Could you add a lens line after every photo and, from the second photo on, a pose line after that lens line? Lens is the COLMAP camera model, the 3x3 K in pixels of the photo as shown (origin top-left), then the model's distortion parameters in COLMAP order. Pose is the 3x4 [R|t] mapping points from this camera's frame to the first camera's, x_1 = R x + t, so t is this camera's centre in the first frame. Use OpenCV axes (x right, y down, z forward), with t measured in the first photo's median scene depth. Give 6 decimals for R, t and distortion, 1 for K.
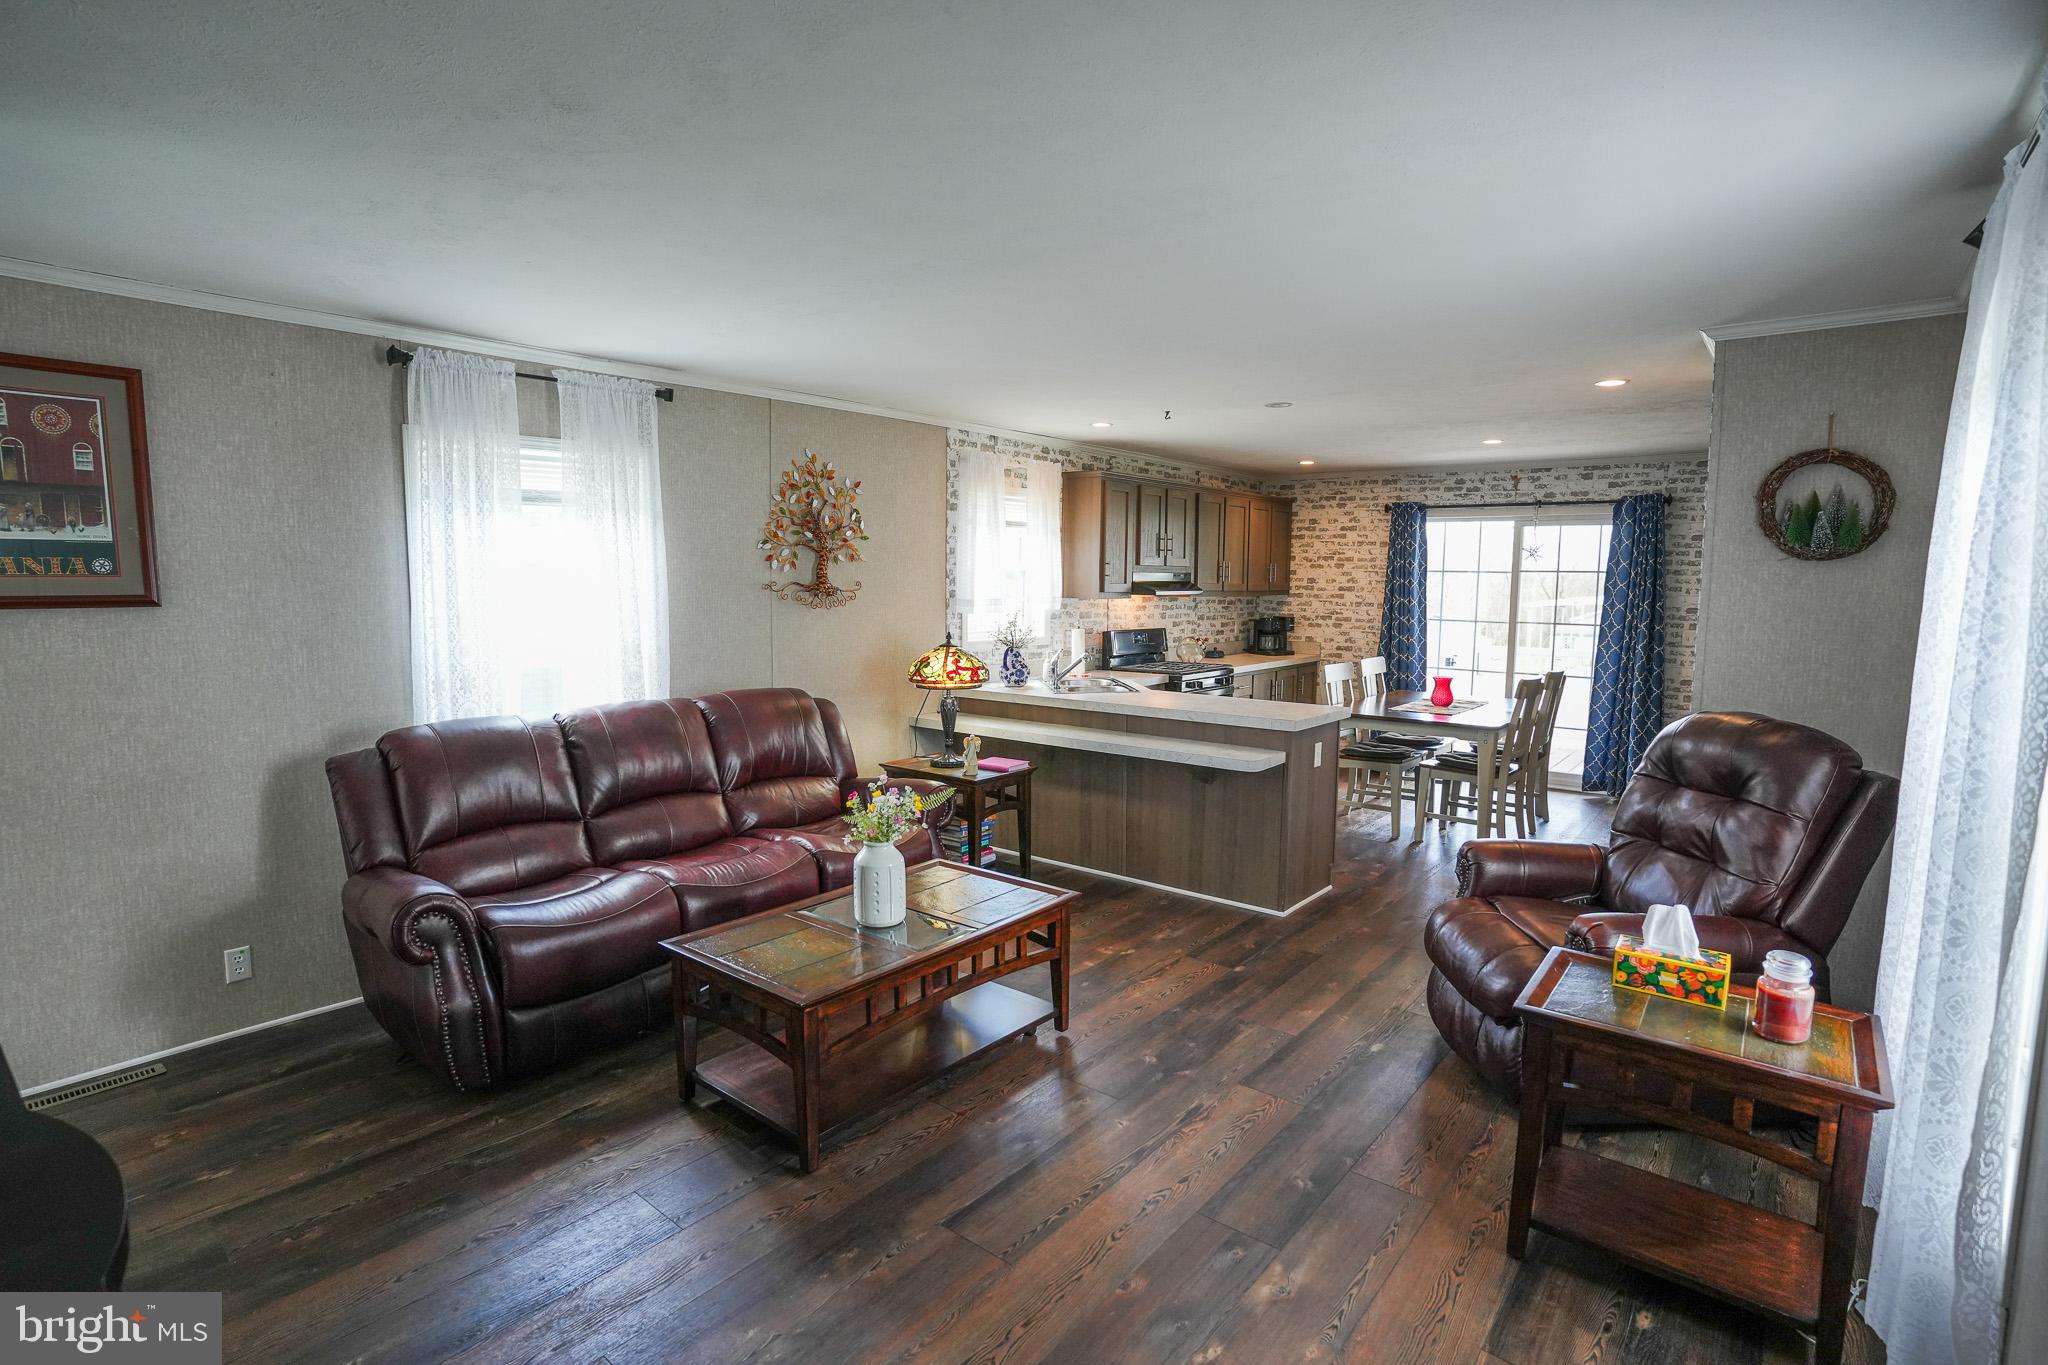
lens RADIAL K [[1003.8, 0, 1026.9], [0, 1003.8, 681.9], [0, 0, 1]] dist [-0.076206, 0.035359]
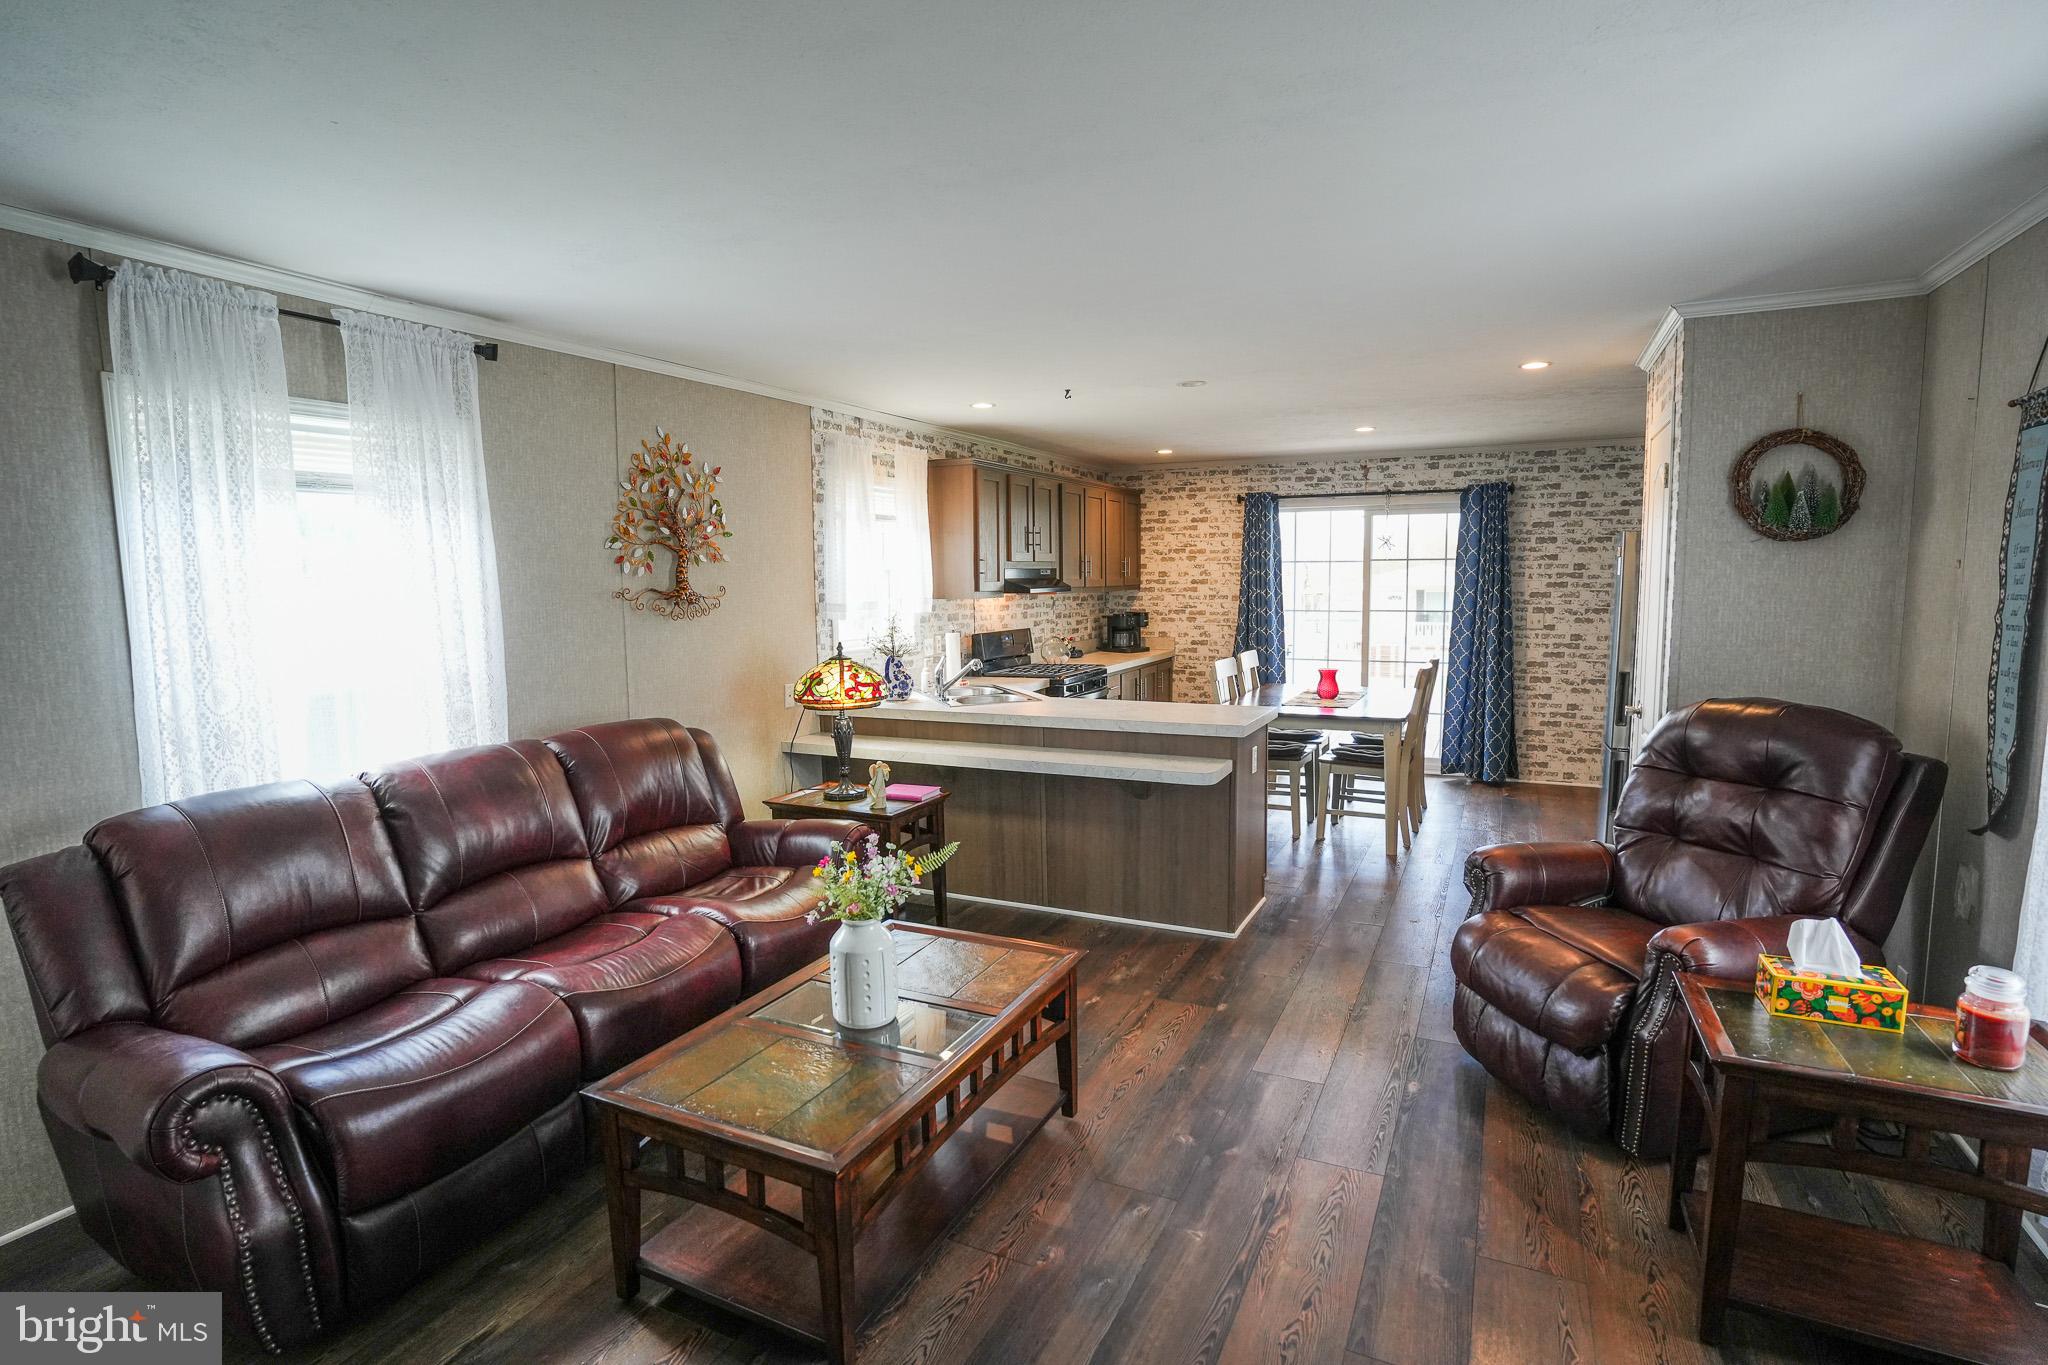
lens RADIAL K [[1003.8, 0, 1026.9], [0, 1003.8, 681.2], [0, 0, 1]] dist [-0.076206, 0.035359]
pose [[0.973283, -0.044628, 0.225232, -0.095983], [0.044615, 0.998991, 0.005147, -0.011466], [-0.225234, 0.005039, 0.974292, 0.109429]]
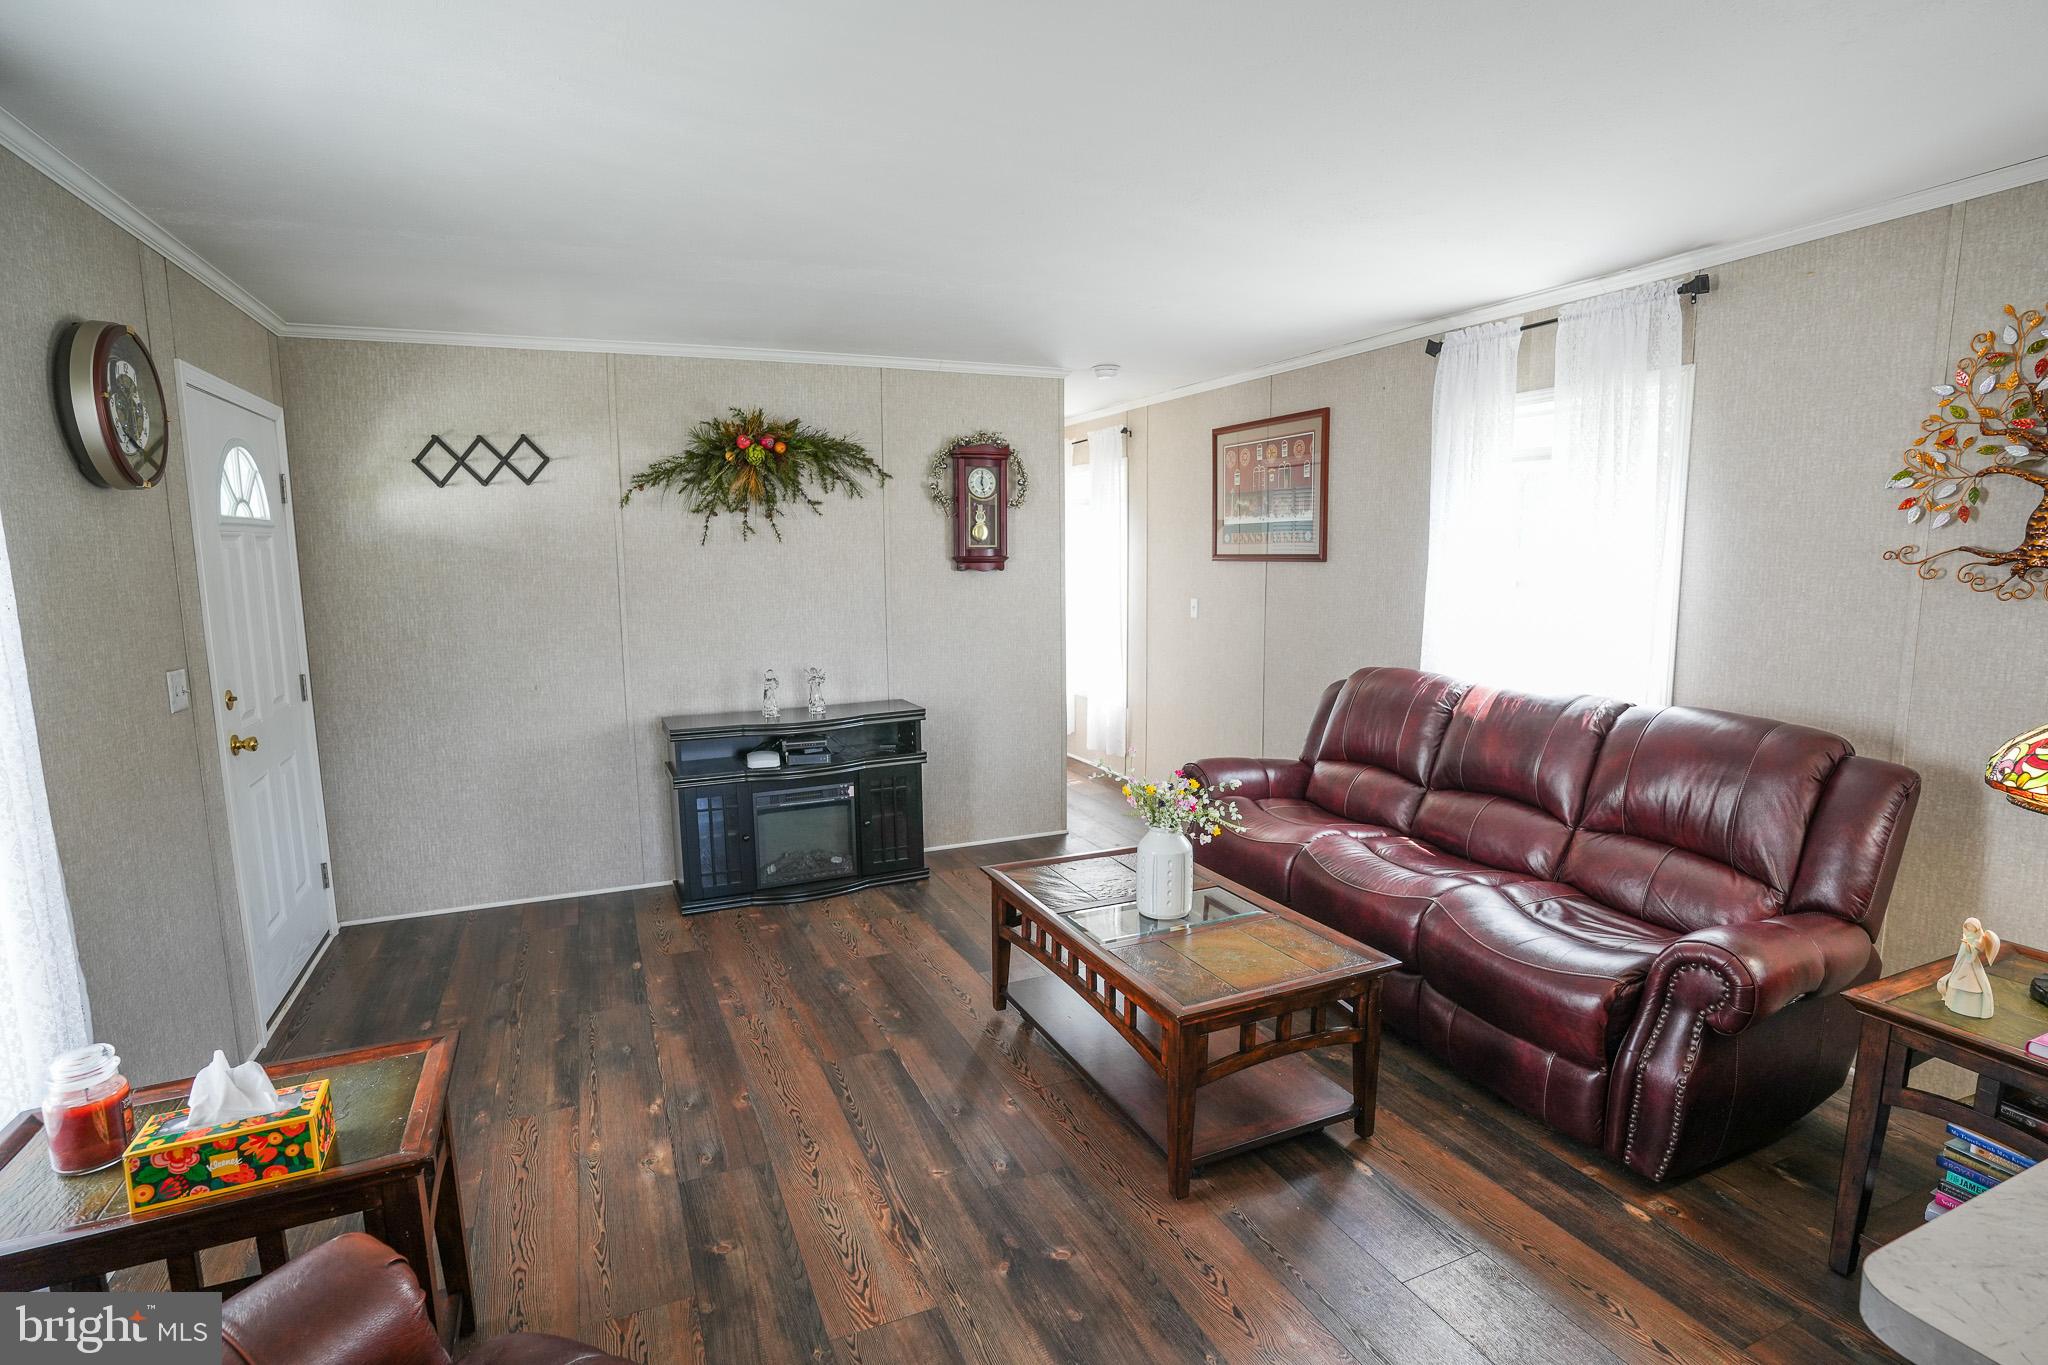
lens RADIAL K [[1003.8, 0, 1015.6], [0, 1003.8, 678.6], [0, 0, 1]] dist [-0.076206, 0.035359]
pose [[-0.455351, 0.112203, -0.883213, 0.362903], [-0.086529, 0.981753, 0.169333, -0.060262], [0.886097, 0.153530, -0.437333, 0.639816]]
